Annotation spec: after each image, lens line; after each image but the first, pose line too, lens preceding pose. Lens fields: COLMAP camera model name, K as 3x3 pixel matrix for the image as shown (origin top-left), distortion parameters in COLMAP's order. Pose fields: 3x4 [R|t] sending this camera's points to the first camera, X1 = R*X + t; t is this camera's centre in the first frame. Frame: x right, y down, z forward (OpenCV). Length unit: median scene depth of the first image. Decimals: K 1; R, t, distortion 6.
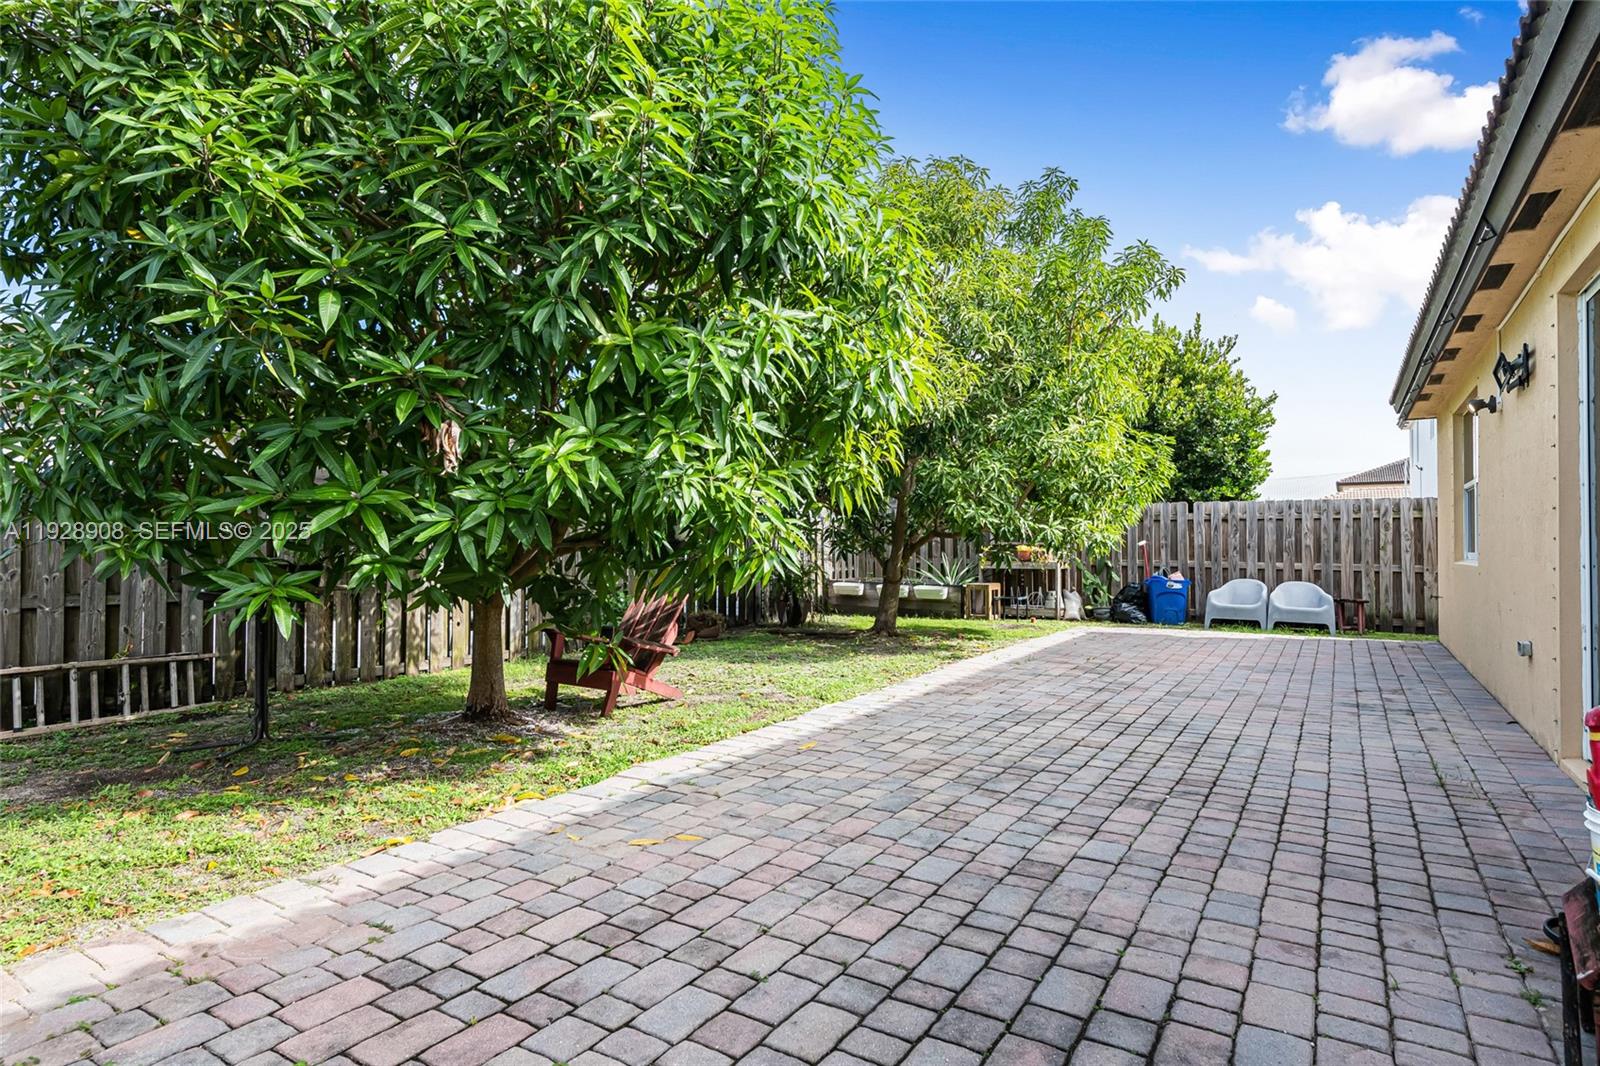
lens RADIAL K [[926.7, 0, 799.8], [0, 926.7, 534.3], [0, 0, 1]] dist [-0.000051, -0.000829]
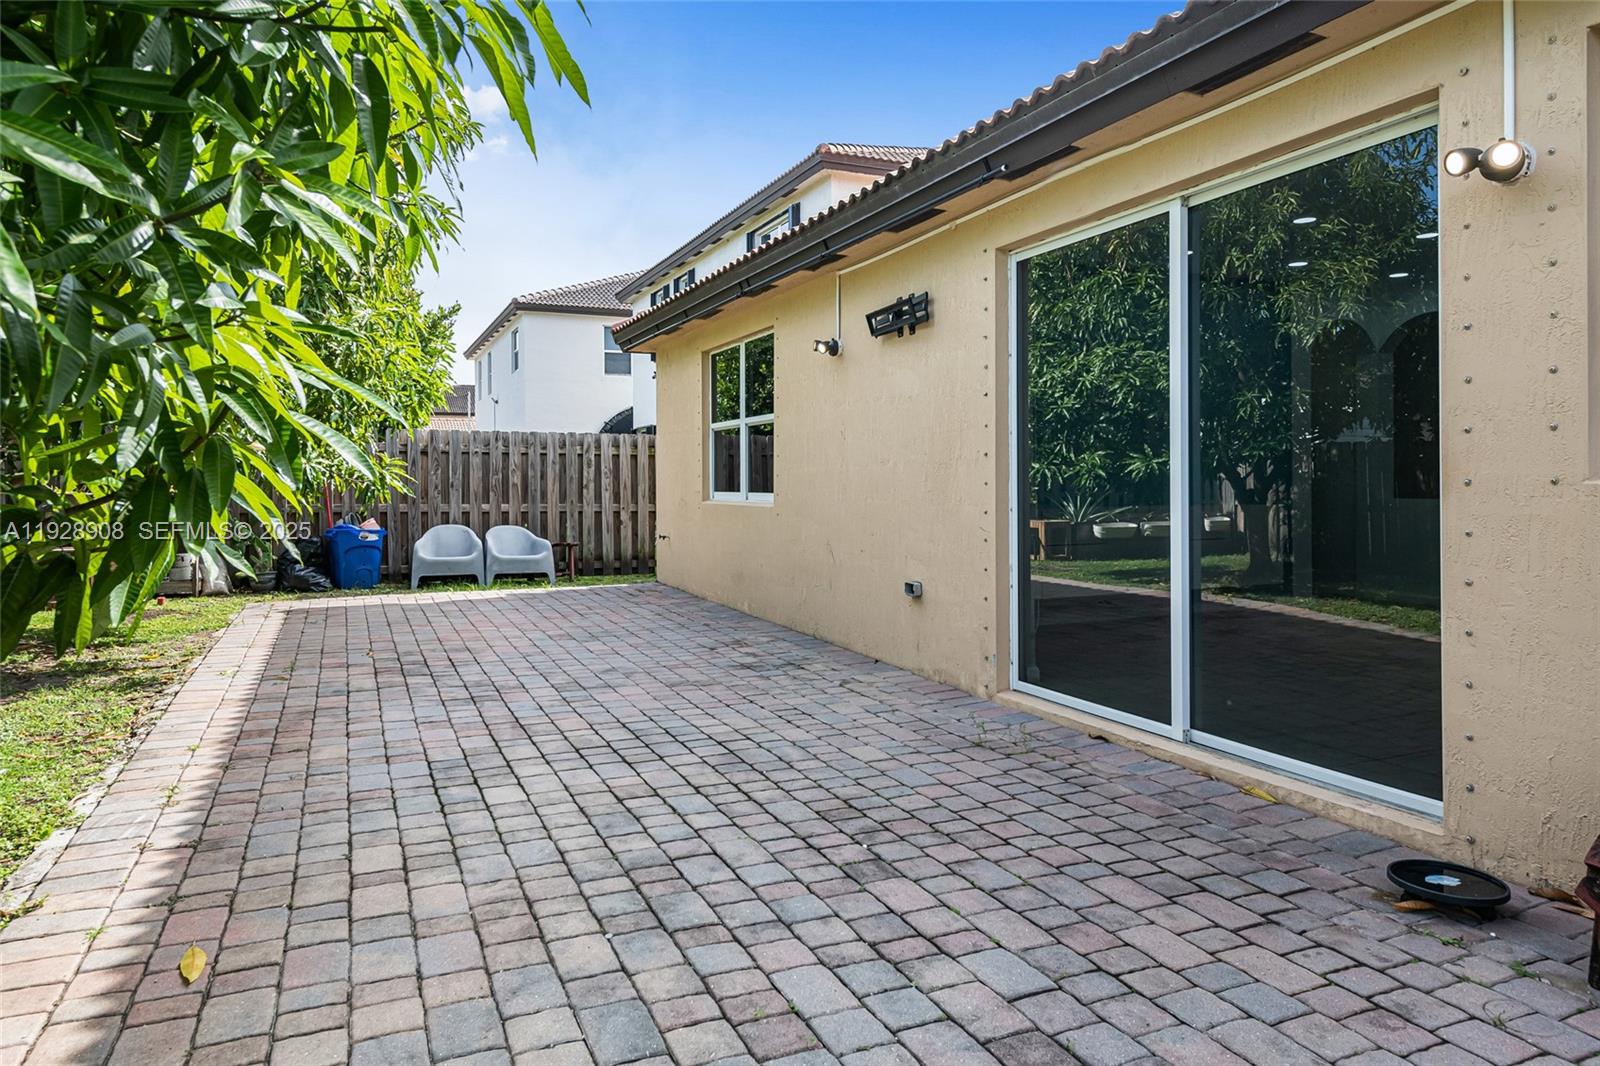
lens RADIAL K [[1024.2, 0, 792.8], [0, 1024.2, 480.0], [0, 0, 1]] dist [0.010785, -0.001383]
pose [[0.535649, -0.003413, 0.844434, -0.280386], [-0.009905, 0.999898, 0.010324, -0.008792], [-0.844383, -0.013894, 0.535560, 0.572784]]
